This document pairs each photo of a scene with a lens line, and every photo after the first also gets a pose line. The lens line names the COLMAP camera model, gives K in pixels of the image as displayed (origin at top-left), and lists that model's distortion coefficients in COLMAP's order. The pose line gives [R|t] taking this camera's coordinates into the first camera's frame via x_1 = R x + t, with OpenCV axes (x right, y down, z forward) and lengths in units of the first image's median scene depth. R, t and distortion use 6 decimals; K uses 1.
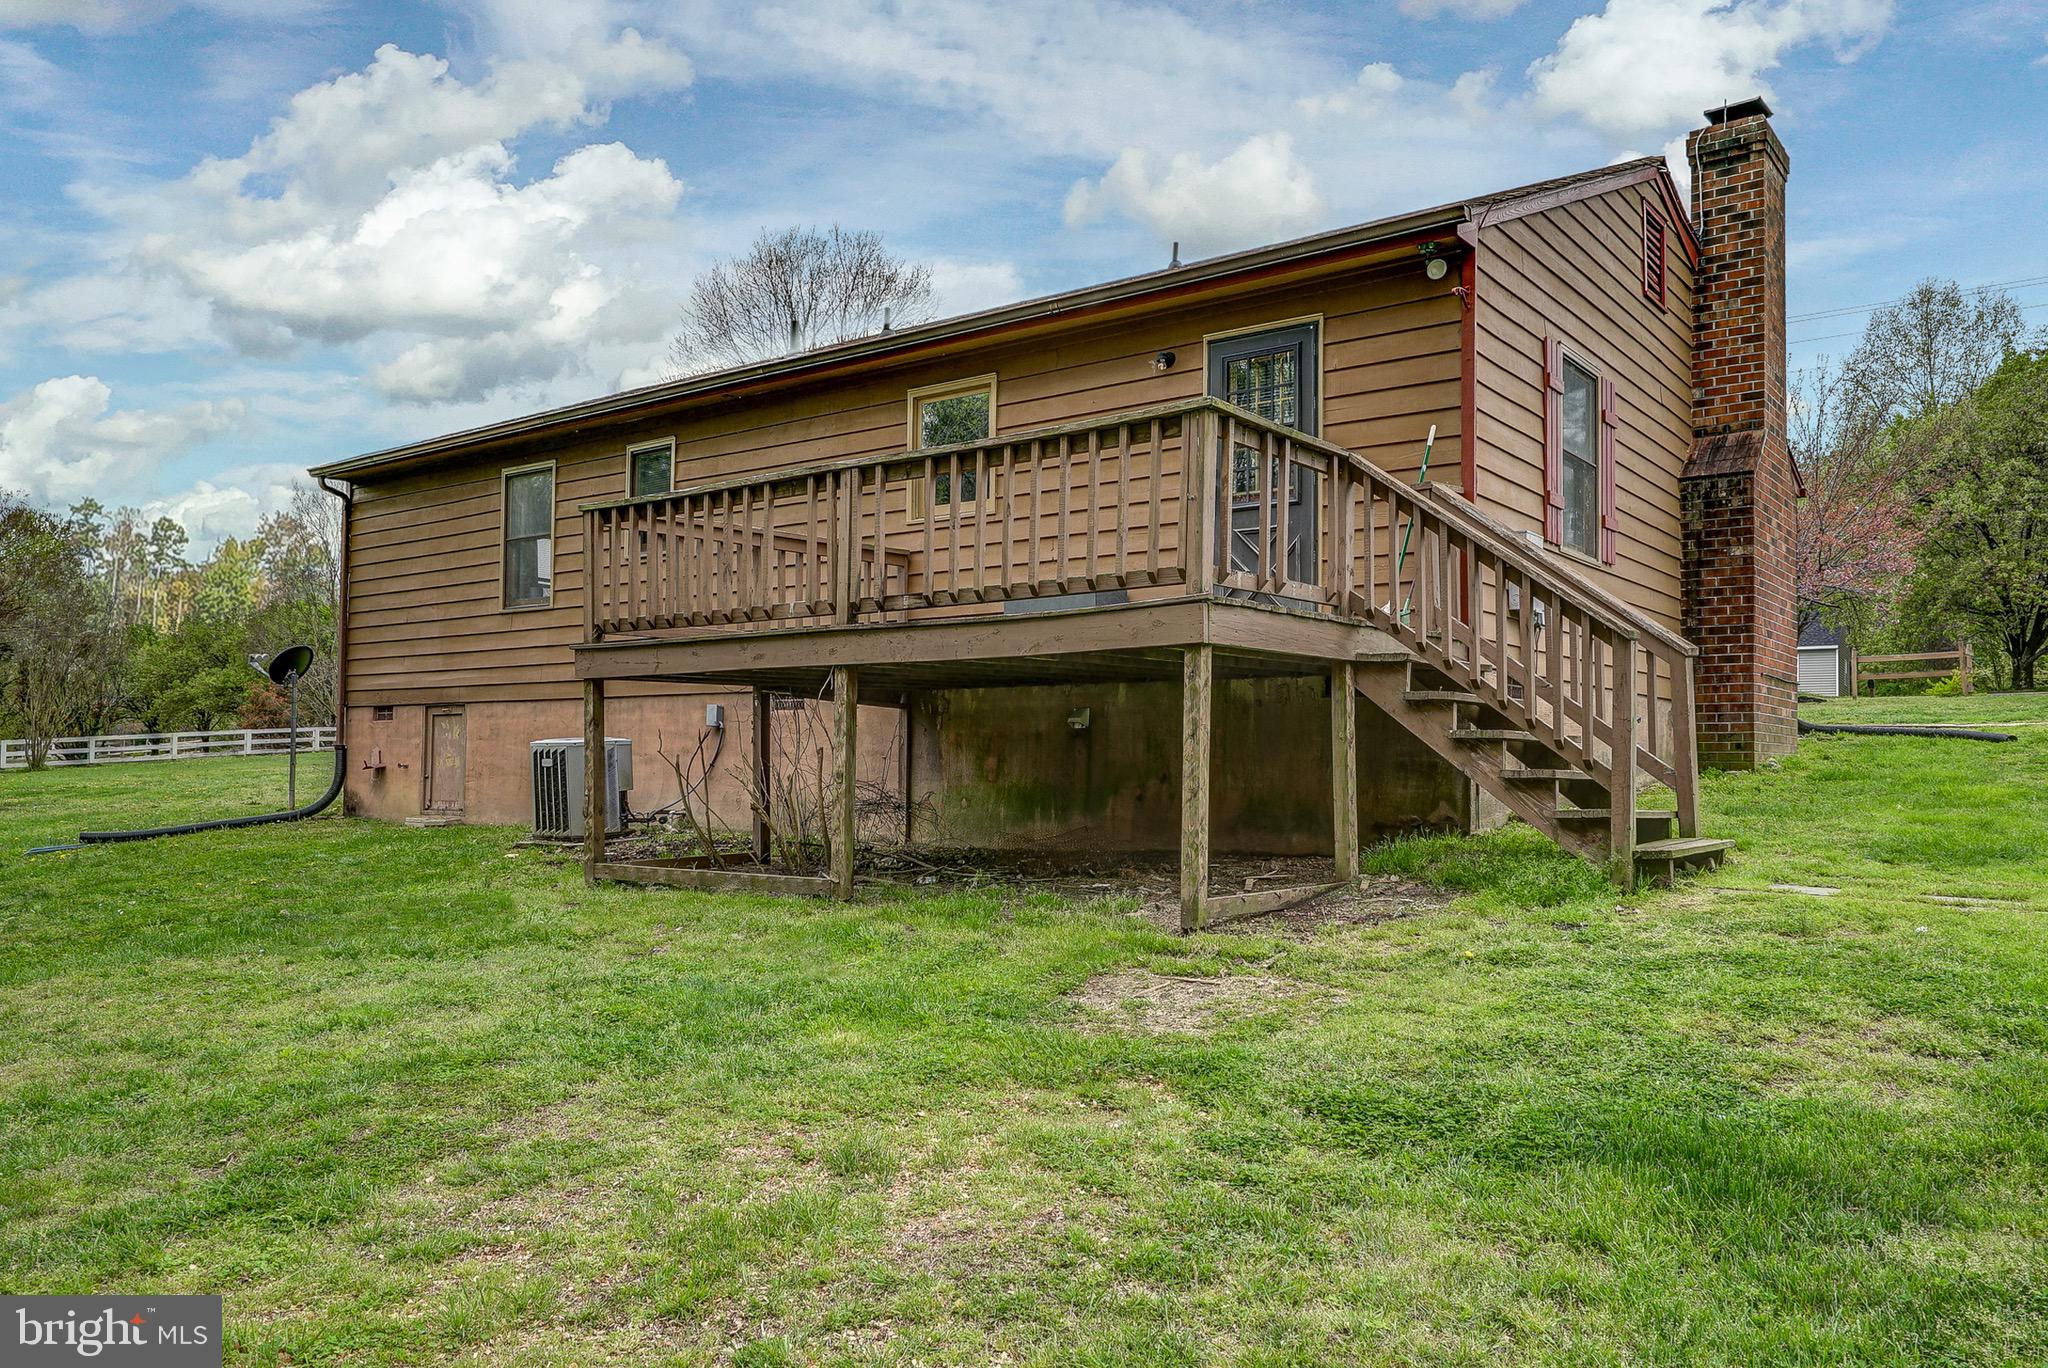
lens RADIAL K [[1567.2, 0, 1040.7], [0, 1567.2, 697.4], [0, 0, 1]] dist [0.006942, -0.002378]
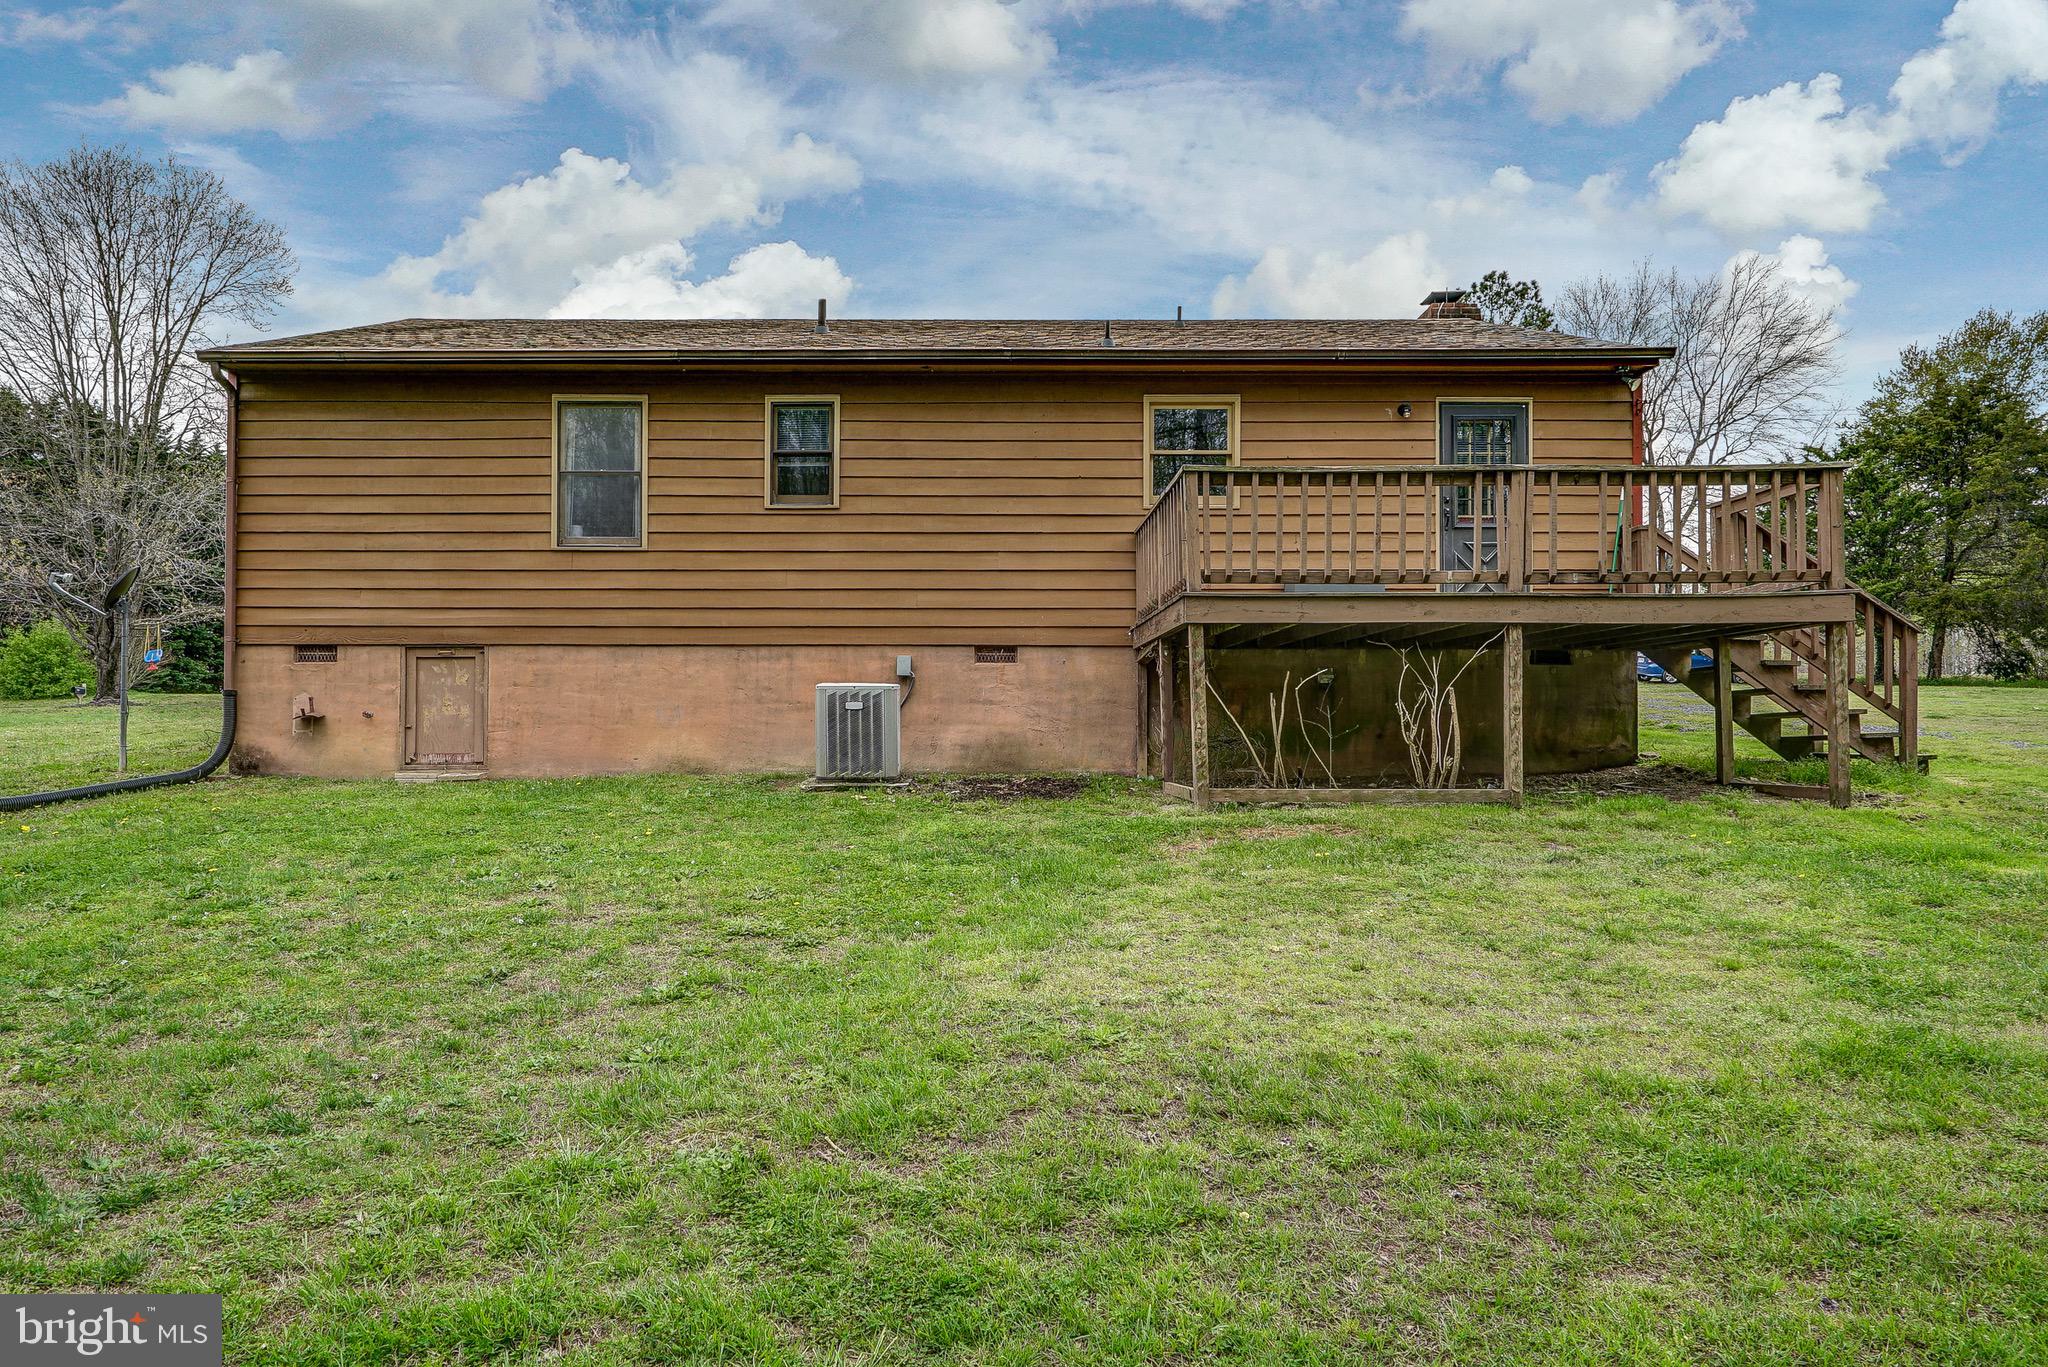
lens RADIAL K [[1299.5, 0, 1011.3], [0, 1299.5, 732.3], [0, 0, 1]] dist [-0.005978, 0.000552]
pose [[0.789188, 0.003420, 0.614142, -0.680642], [-0.024308, 0.999375, 0.025671, 0.031501], [-0.613670, -0.035188, 0.788778, 0.251258]]
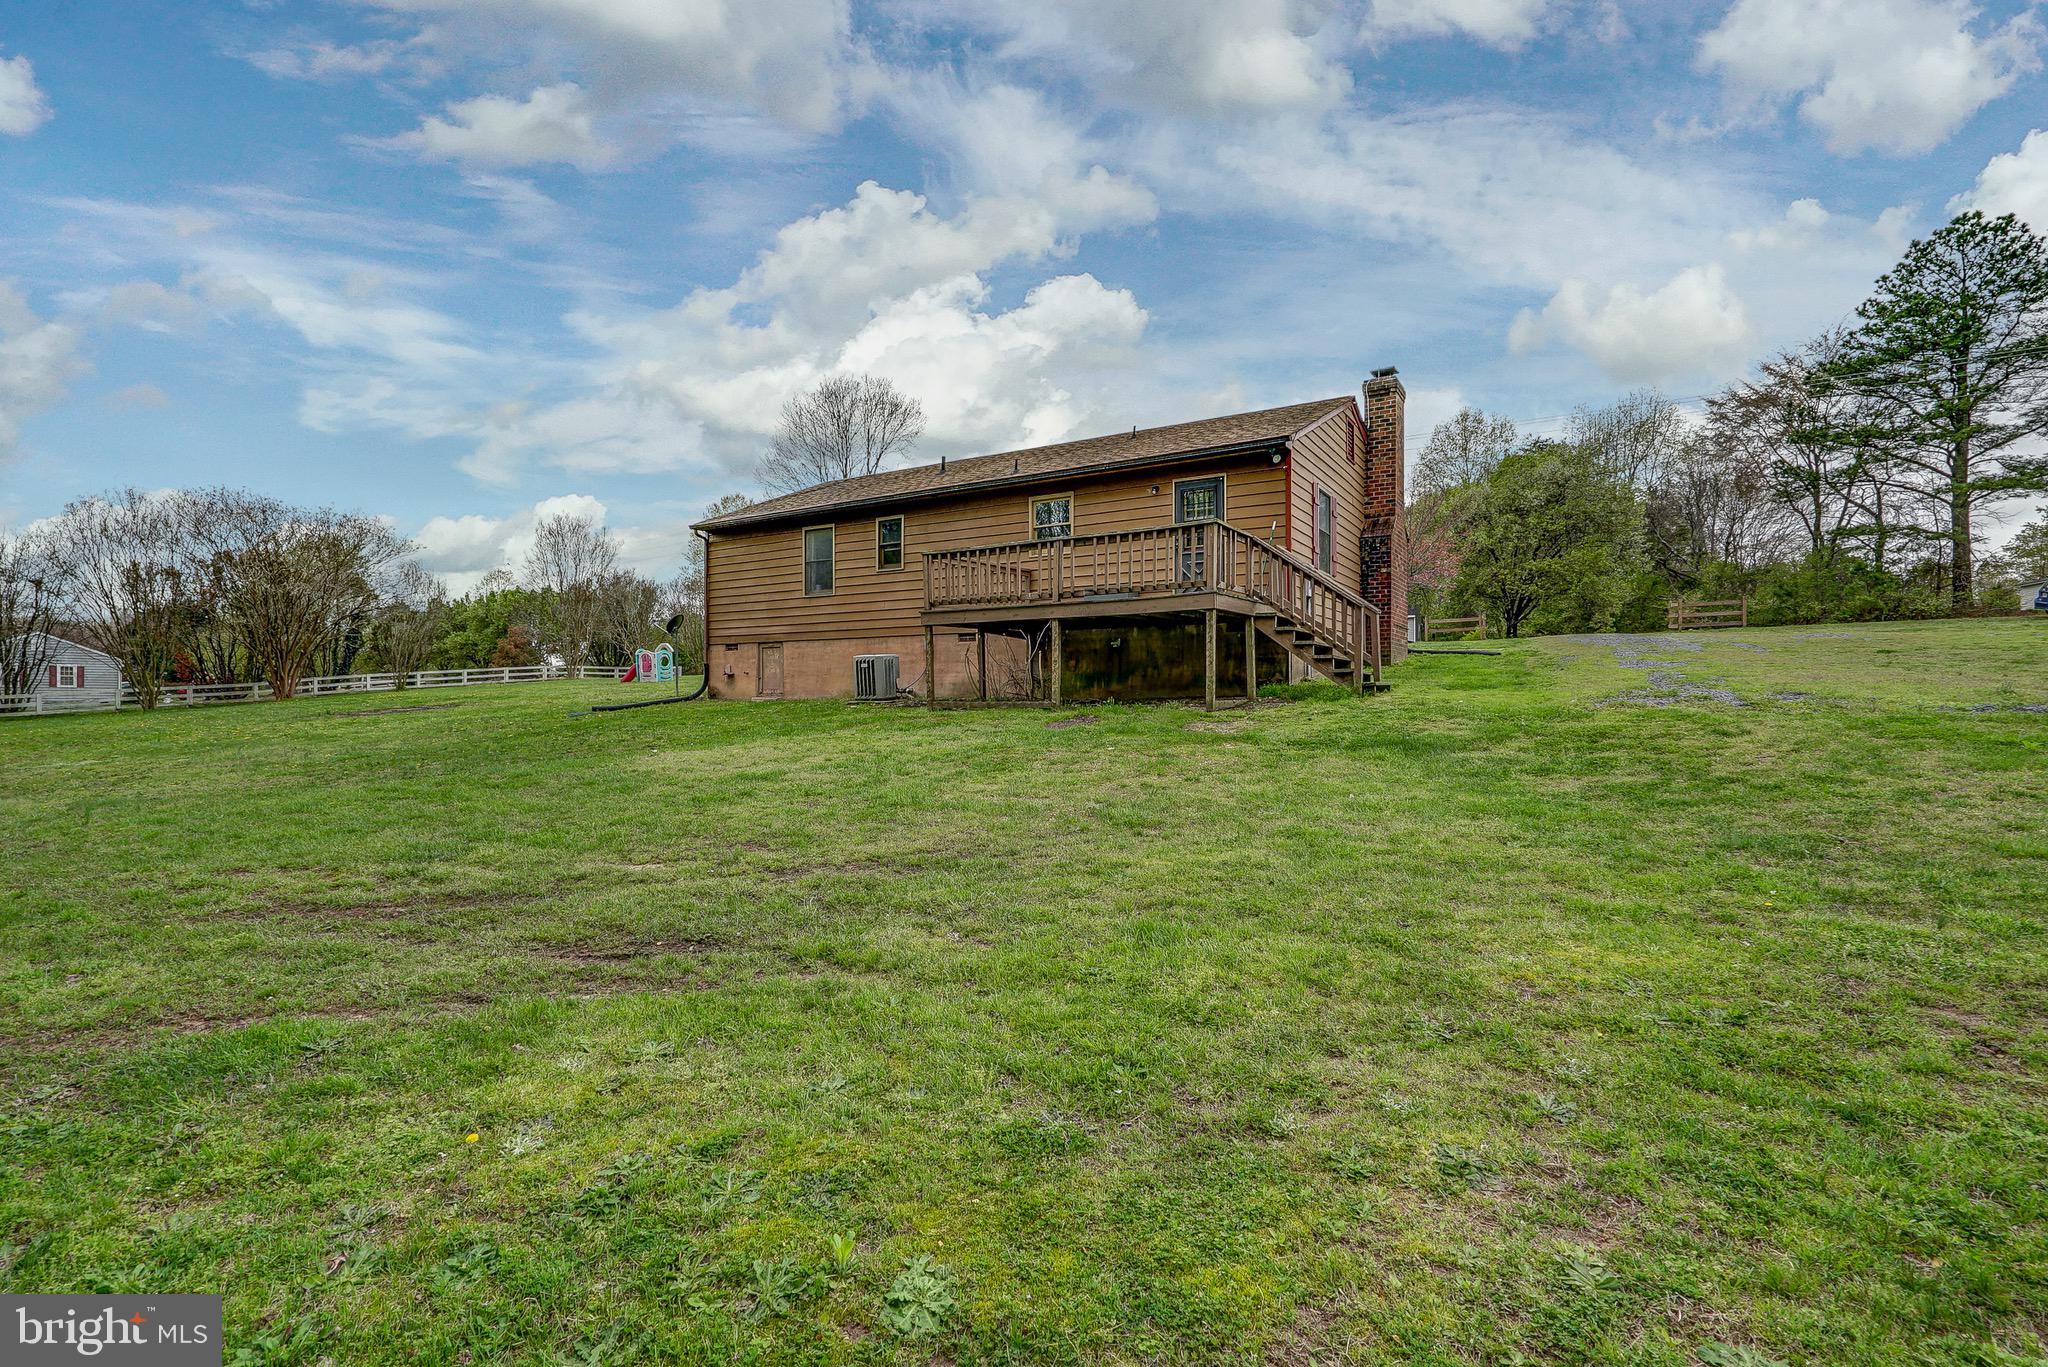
lens RADIAL K [[983.7, 0, 1015.7], [0, 983.7, 684.1], [0, 0, 1]] dist [-0.006906, 0.003357]
pose [[0.996198, -0.008333, 0.086719, -0.202689], [0.005360, 0.999392, 0.034458, 0.019264], [-0.086953, -0.033862, 0.995637, -0.359273]]
